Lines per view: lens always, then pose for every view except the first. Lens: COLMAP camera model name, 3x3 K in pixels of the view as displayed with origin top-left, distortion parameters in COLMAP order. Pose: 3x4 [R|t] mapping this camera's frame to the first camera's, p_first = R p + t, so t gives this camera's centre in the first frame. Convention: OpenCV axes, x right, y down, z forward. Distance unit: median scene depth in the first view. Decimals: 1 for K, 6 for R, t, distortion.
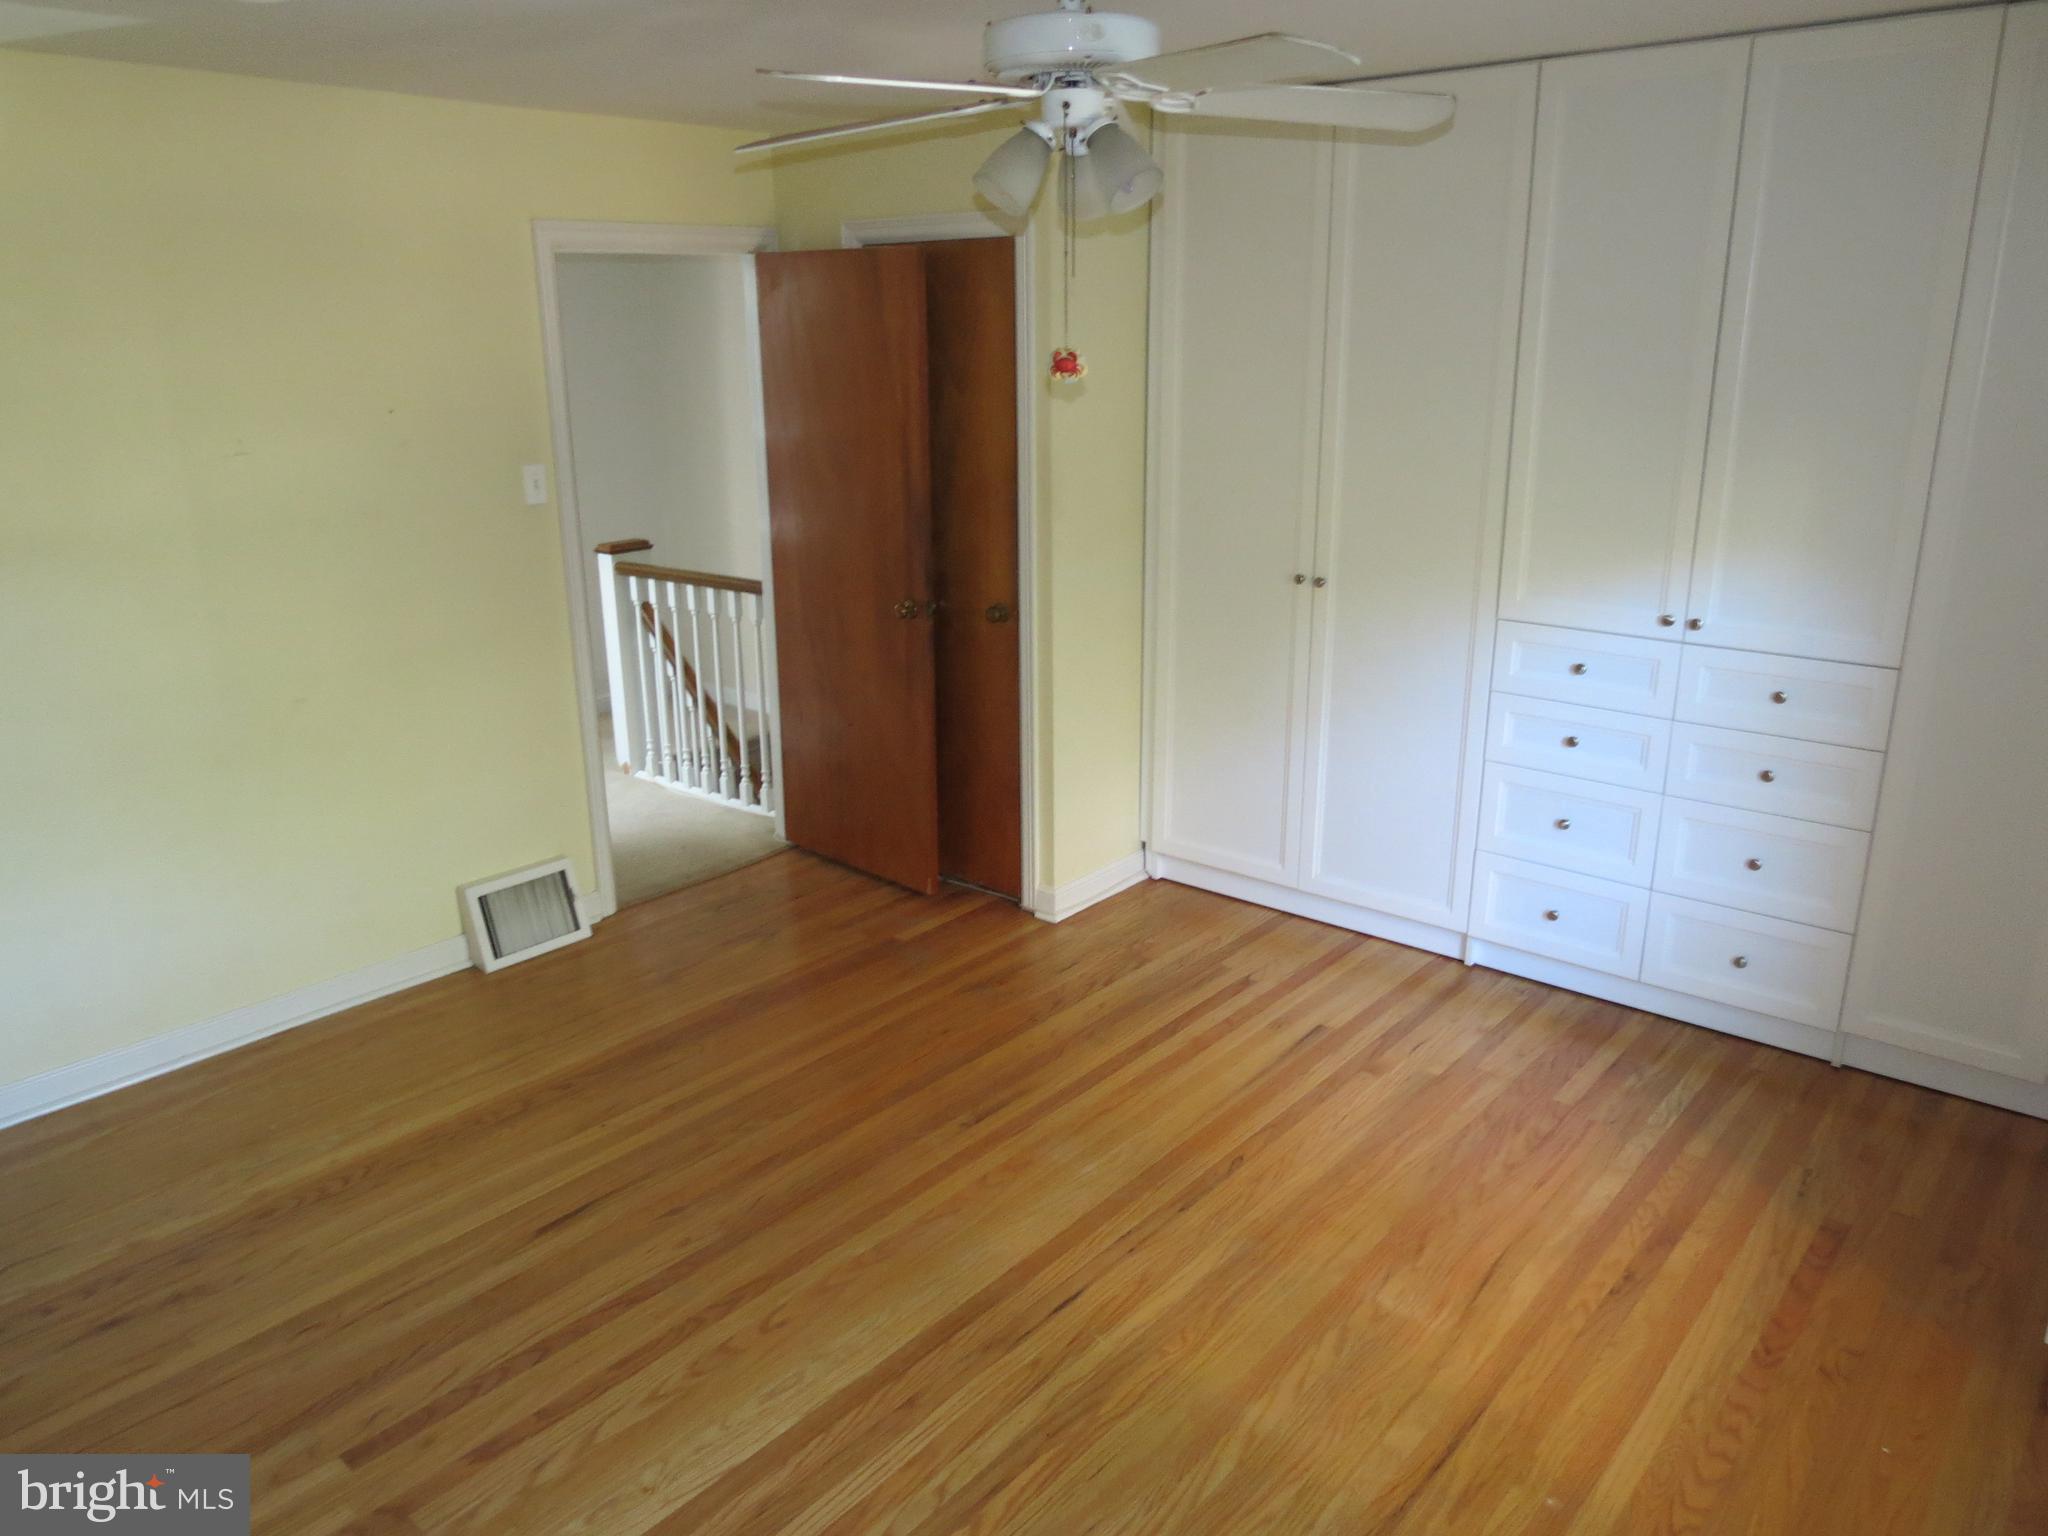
lens RADIAL K [[1447.8, 0, 1024.0], [0, 1447.8, 768.0], [0, 0, 1]] dist [-0.093687, 0.090796]
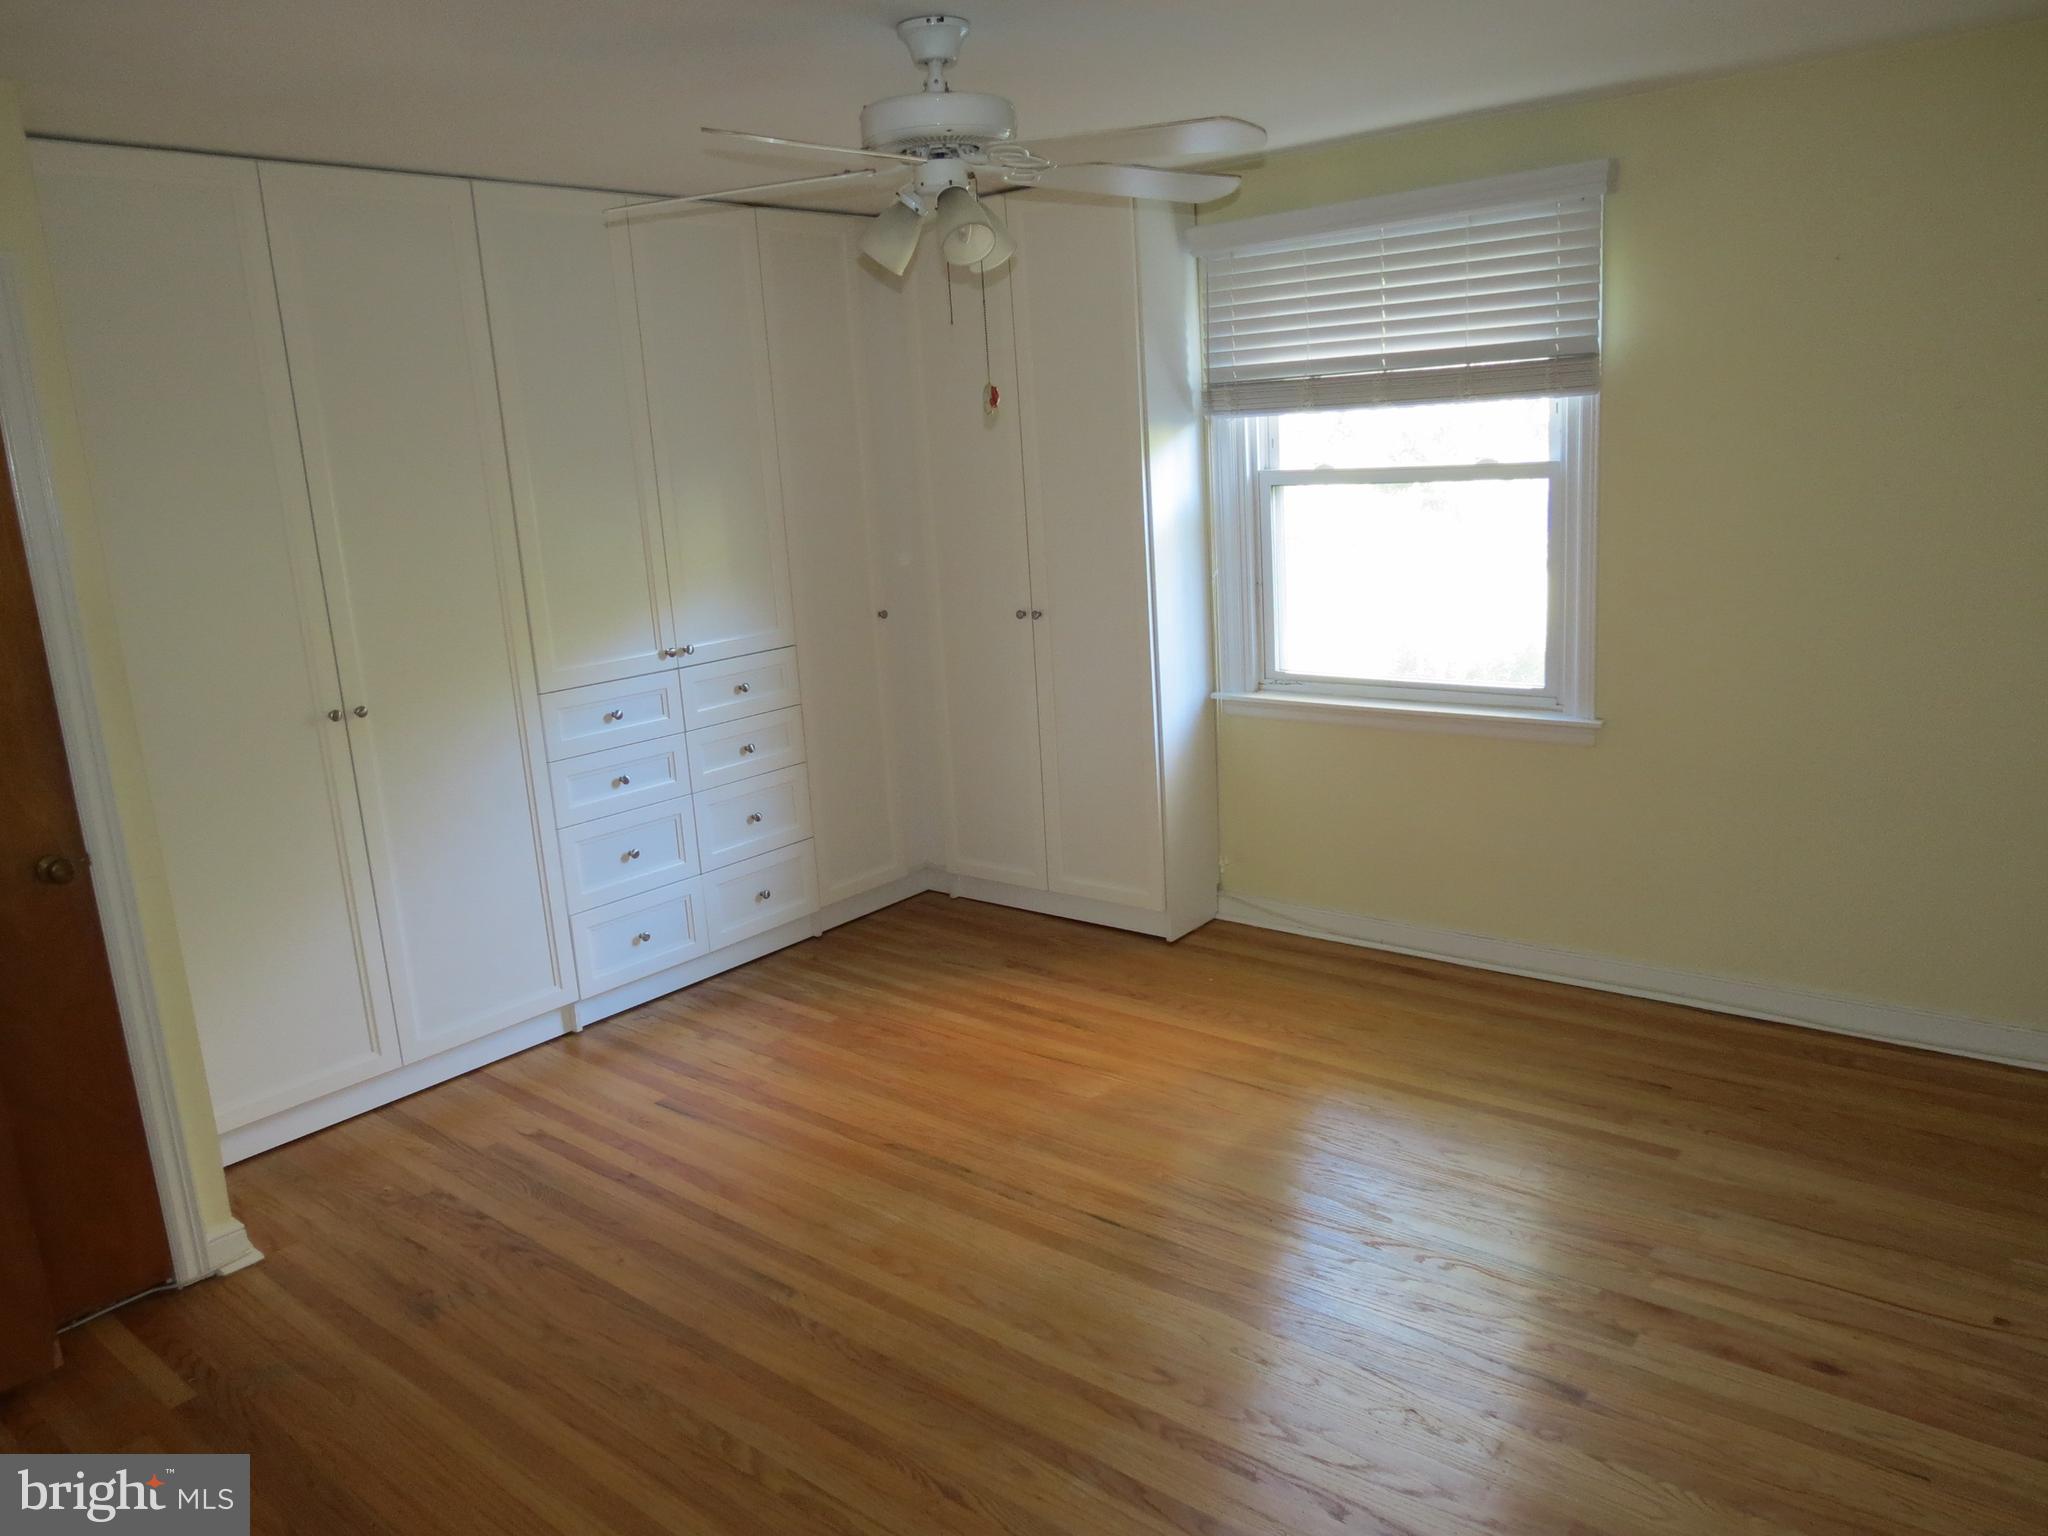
lens RADIAL K [[1447.8, 0, 1024.0], [0, 1447.8, 768.0], [0, 0, 1]] dist [-0.093687, 0.090796]
pose [[-0.016899, -0.216368, 0.976166, -0.778706], [0.340796, 0.916597, 0.209065, -0.167854], [-0.939985, 0.336207, 0.058248, 0.676055]]
